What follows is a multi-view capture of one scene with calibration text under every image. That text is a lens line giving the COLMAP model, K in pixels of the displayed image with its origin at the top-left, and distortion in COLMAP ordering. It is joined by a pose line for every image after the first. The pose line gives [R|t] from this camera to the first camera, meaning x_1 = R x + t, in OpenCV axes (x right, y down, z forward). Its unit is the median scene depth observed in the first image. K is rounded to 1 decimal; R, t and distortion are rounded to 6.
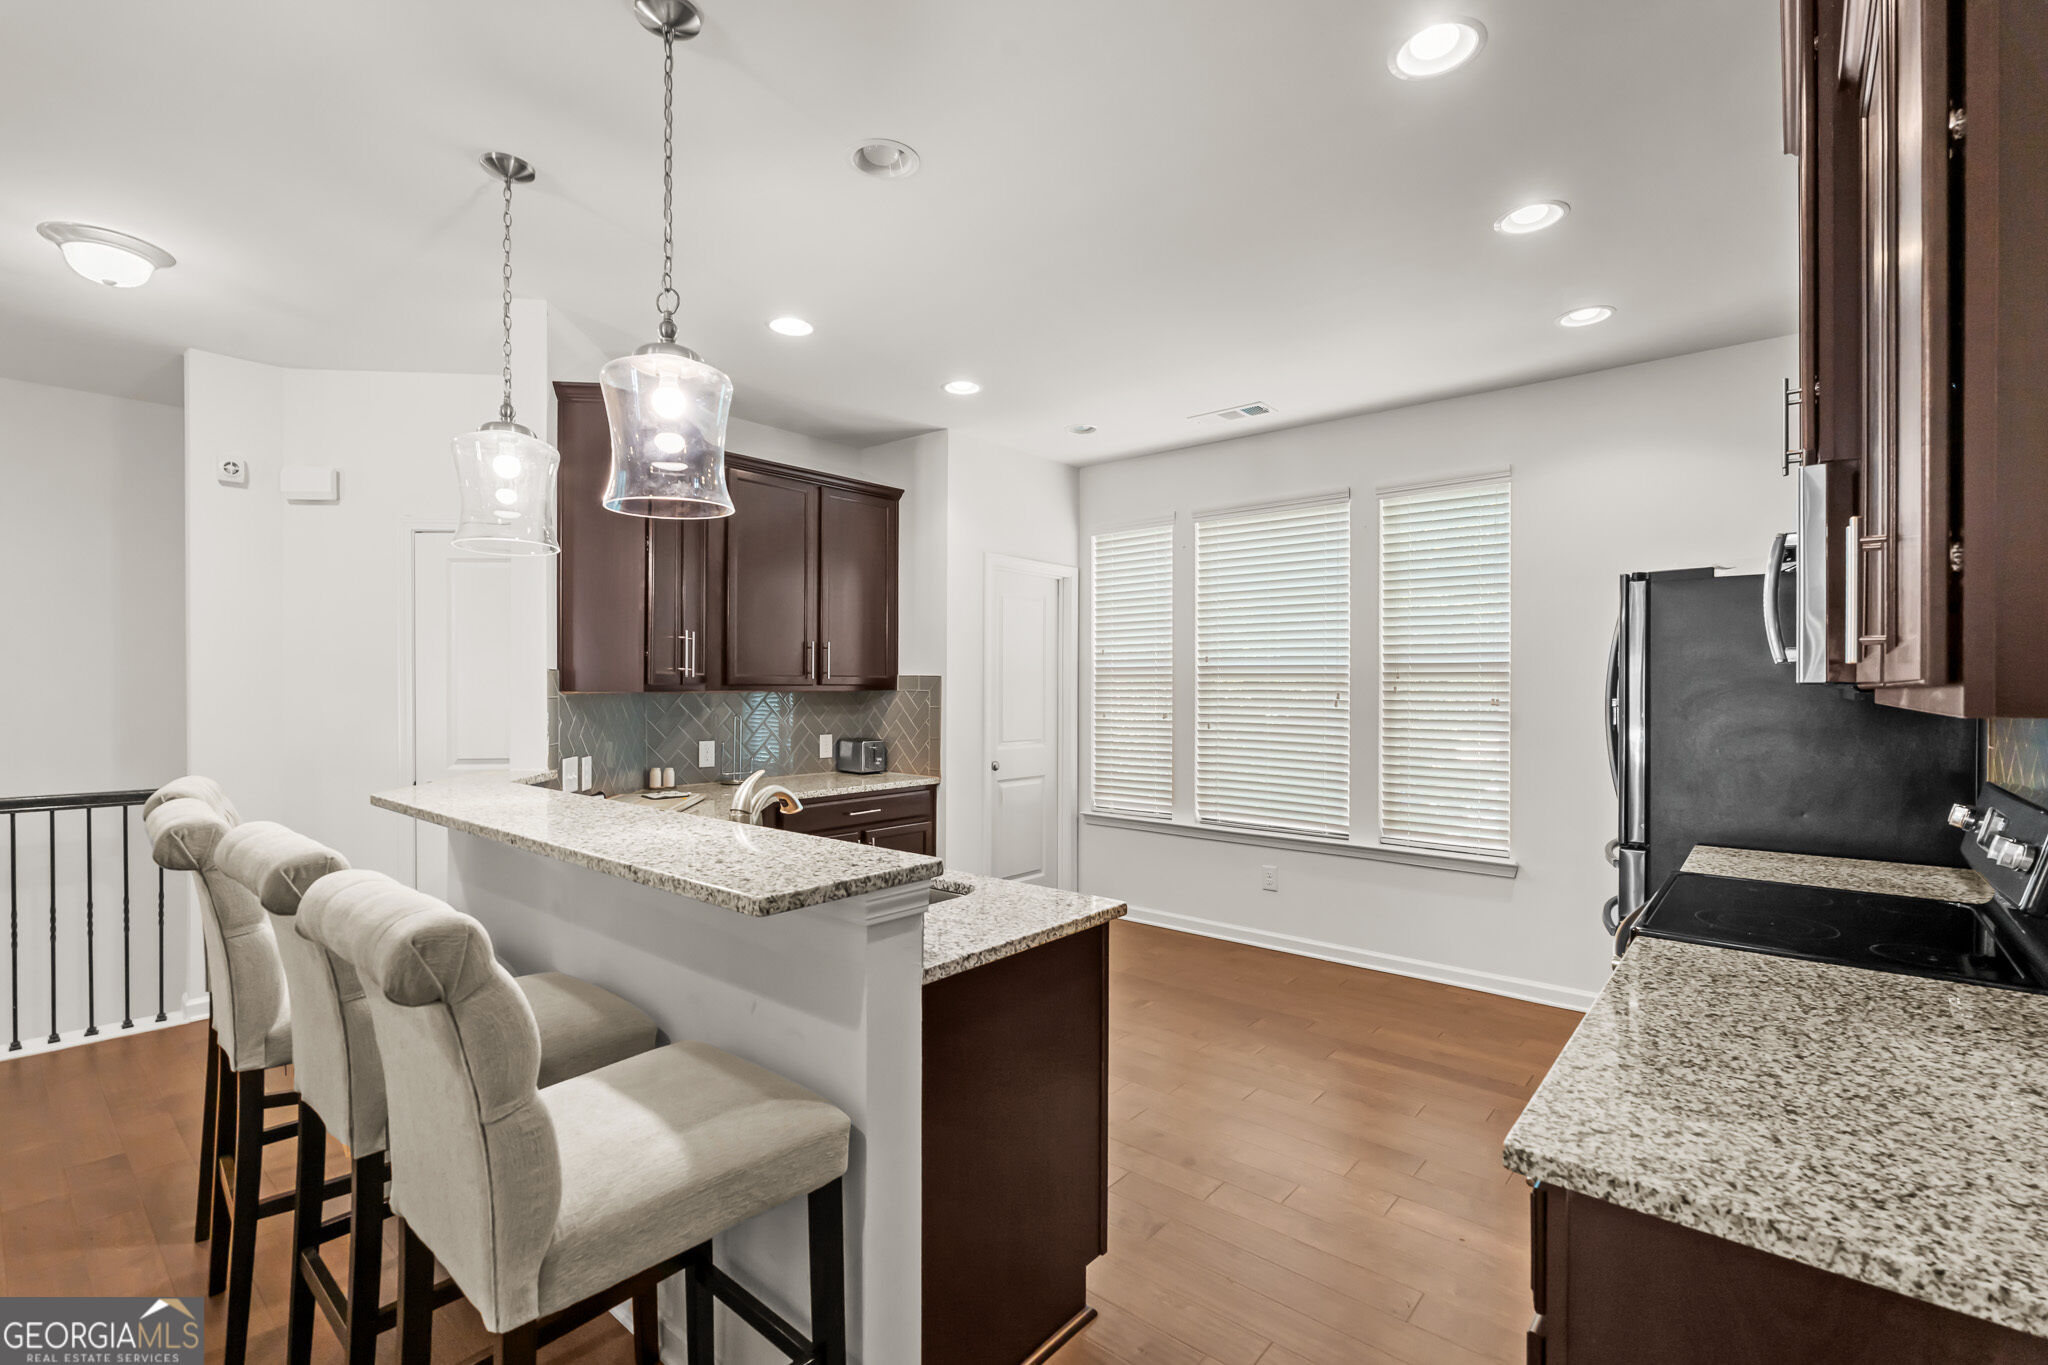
lens RADIAL K [[907.7, 0, 1018.3], [0, 907.7, 692.5], [0, 0, 1]] dist [-0.003101, 0.000956]
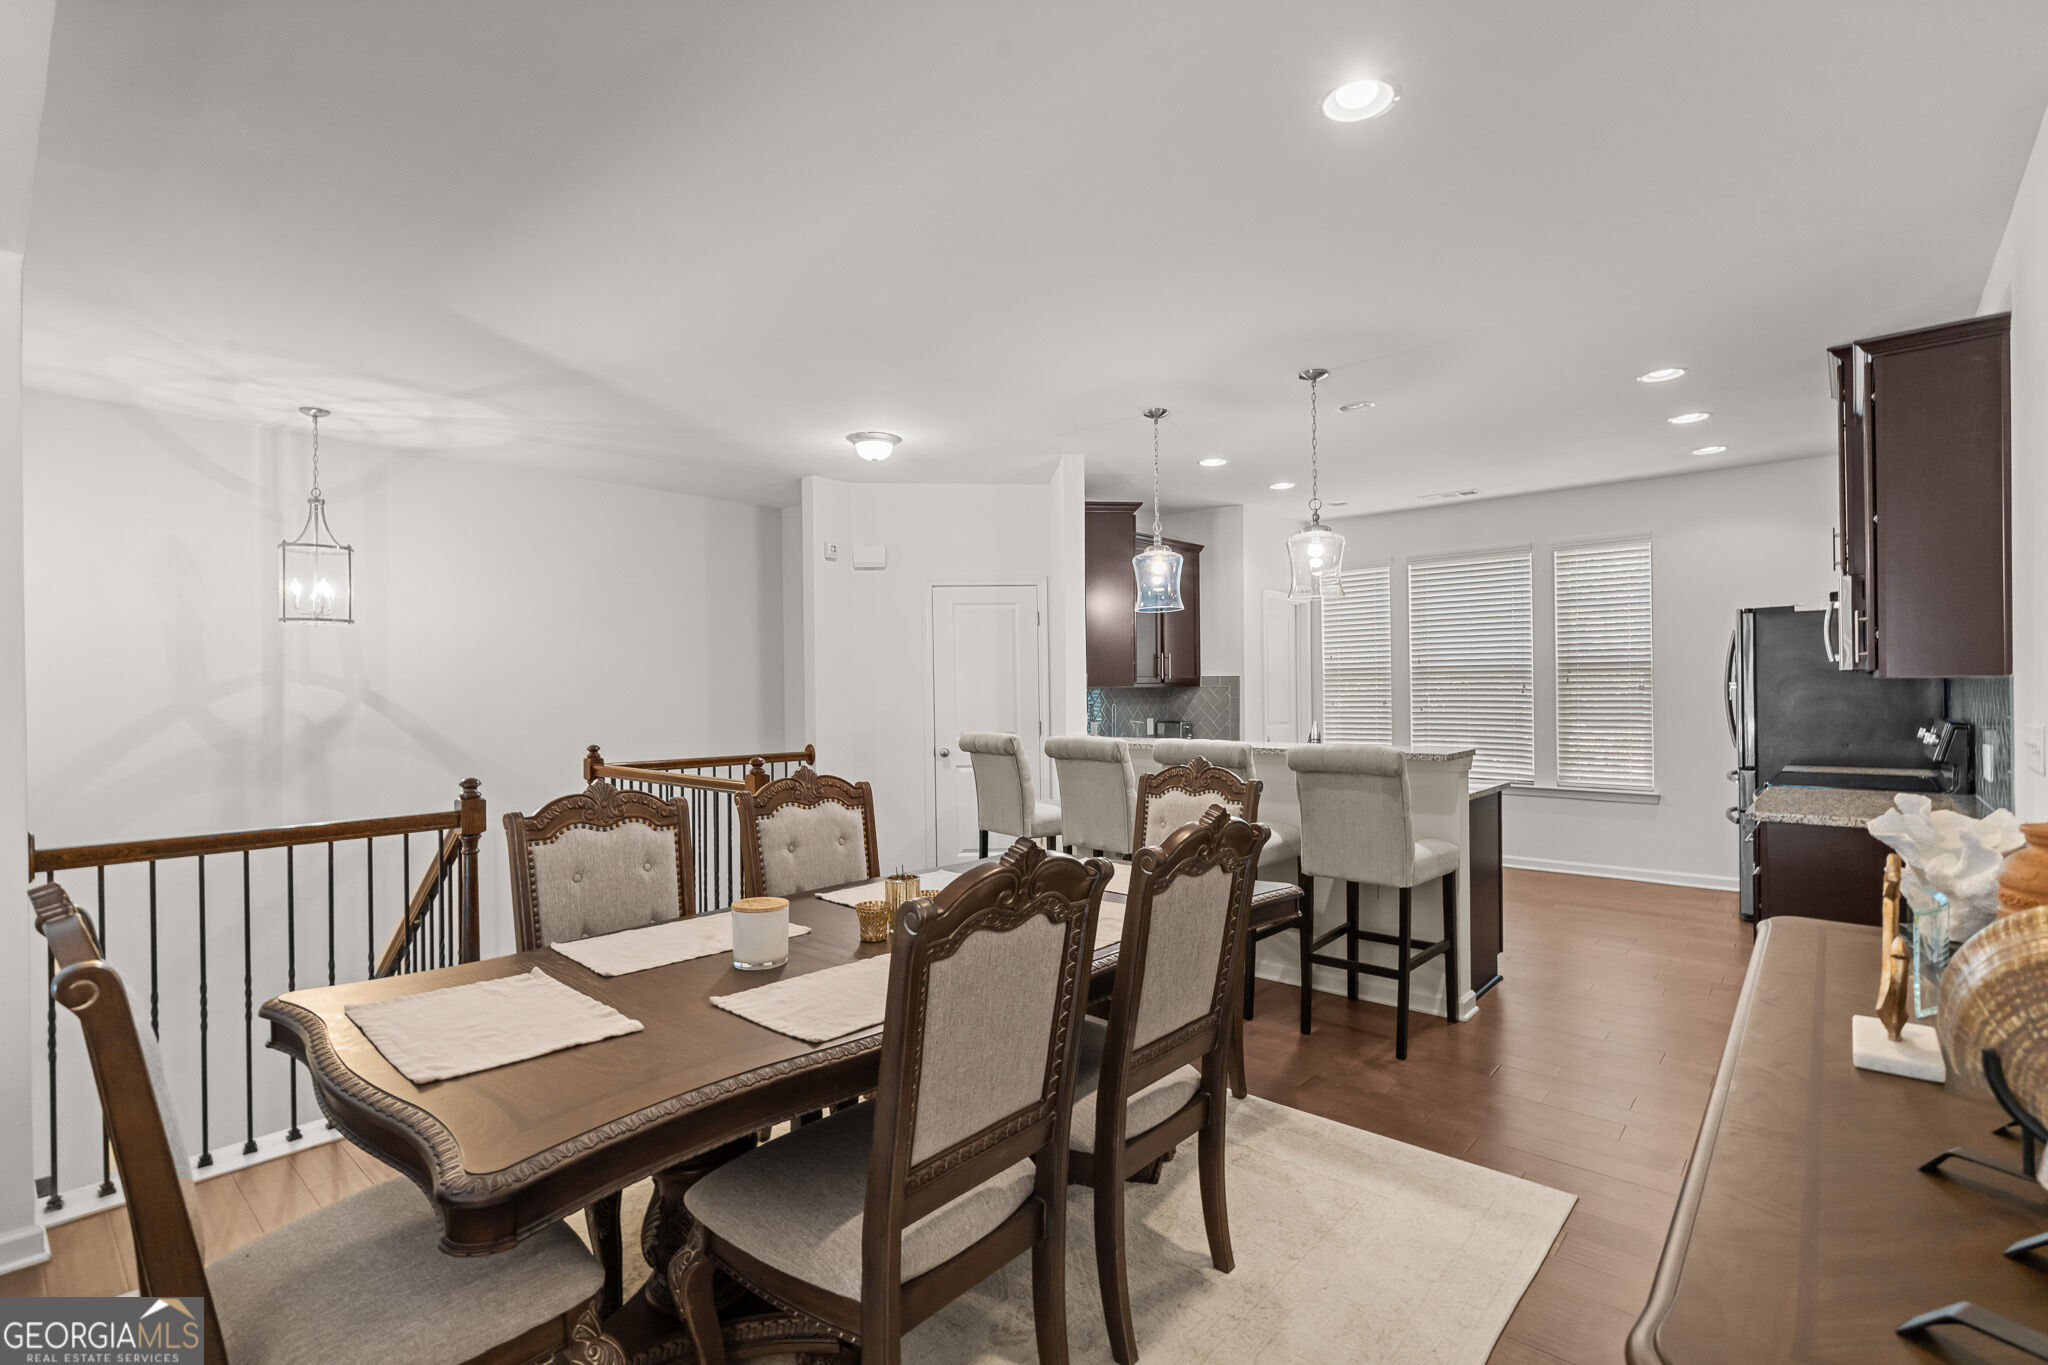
lens RADIAL K [[907.7, 0, 1030.2], [0, 907.7, 688.8], [0, 0, 1]] dist [-0.003101, 0.000956]
pose [[0.999436, -0.013365, -0.030817, -0.452495], [0.013129, 0.999883, -0.007843, 0.011407], [0.030918, 0.007434, 0.999494, -0.547858]]
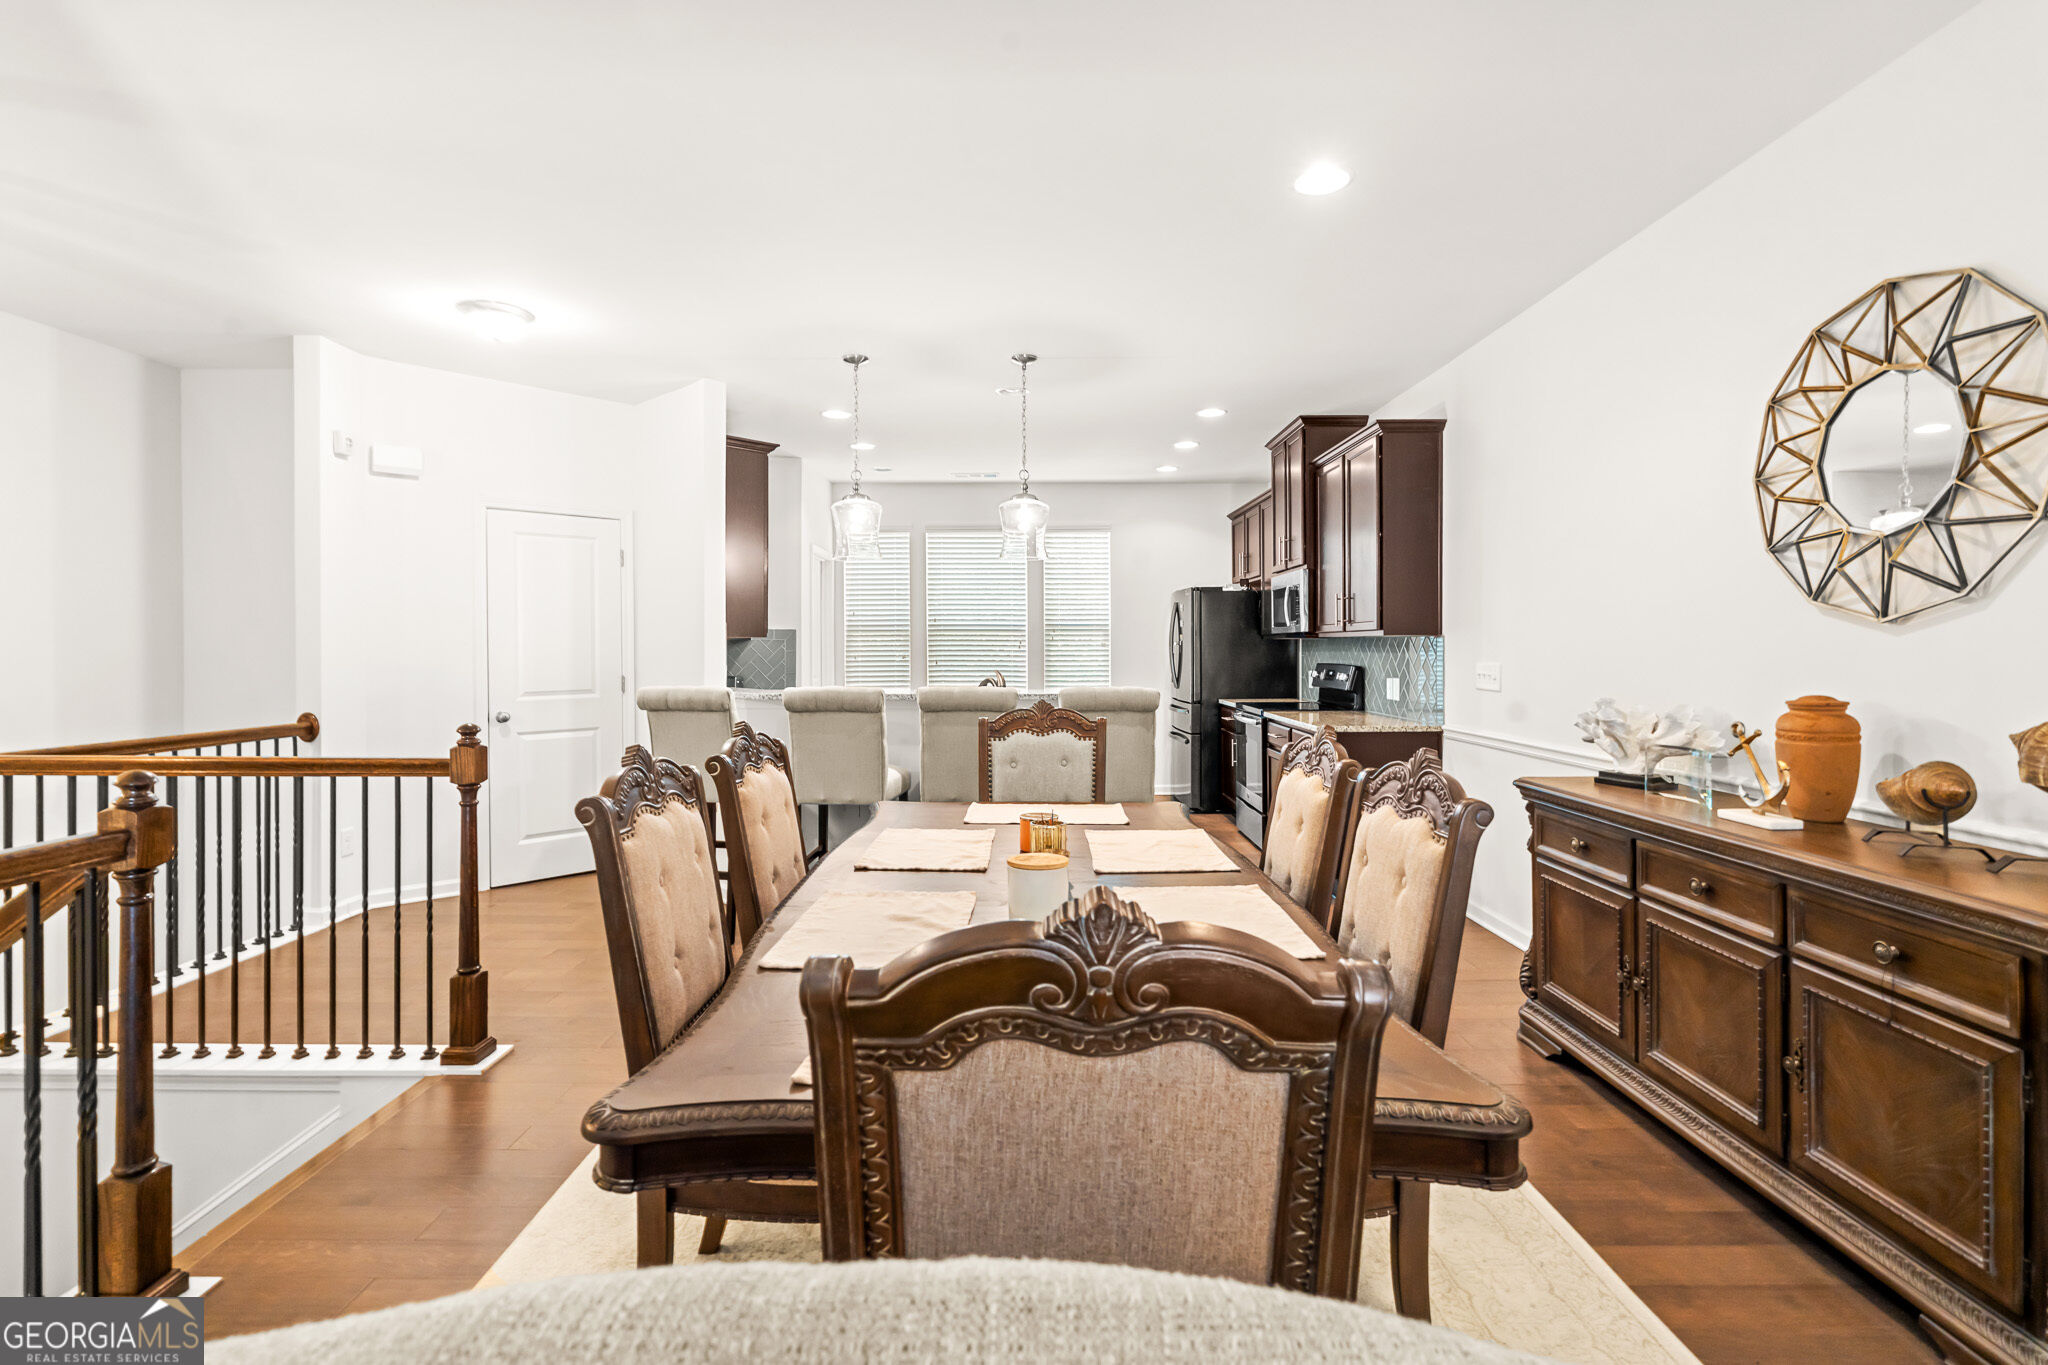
lens RADIAL K [[907.7, 0, 1014.0], [0, 907.7, 675.8], [0, 0, 1]] dist [-0.003101, 0.000956]
pose [[0.776457, -0.026037, 0.629632, -0.879983], [0.007361, 0.999453, 0.032252, 0.015091], [-0.630127, -0.020408, 0.776224, -0.411733]]
